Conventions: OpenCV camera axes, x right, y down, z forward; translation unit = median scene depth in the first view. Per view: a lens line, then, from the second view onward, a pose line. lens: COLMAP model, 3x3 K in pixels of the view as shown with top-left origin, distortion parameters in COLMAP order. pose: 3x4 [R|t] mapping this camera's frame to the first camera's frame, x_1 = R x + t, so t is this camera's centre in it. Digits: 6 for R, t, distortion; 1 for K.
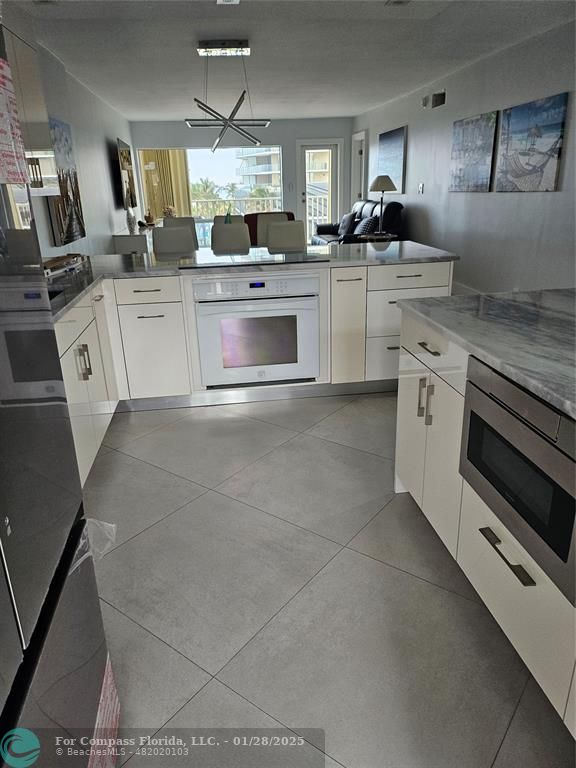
lens RADIAL K [[539.9, 0, 290.4], [0, 539.9, 382.7], [0, 0, 1]] dist [0.064869, -0.074419]
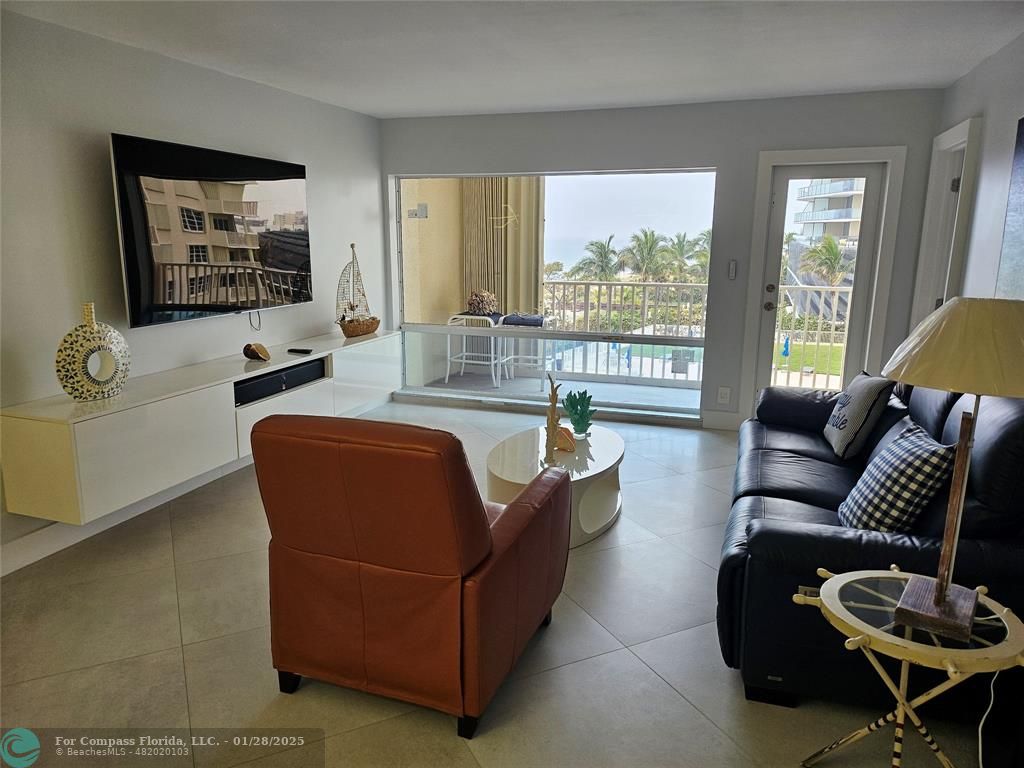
lens RADIAL K [[719.9, 0, 513.4], [0, 719.9, 387.9], [0, 0, 1]] dist [0.064869, -0.074419]
pose [[0.891792, 0.139021, -0.430557, 0.094663], [-0.195138, 0.976747, -0.088802, -0.208538], [0.408200, 0.163211, 0.898184, 0.506339]]
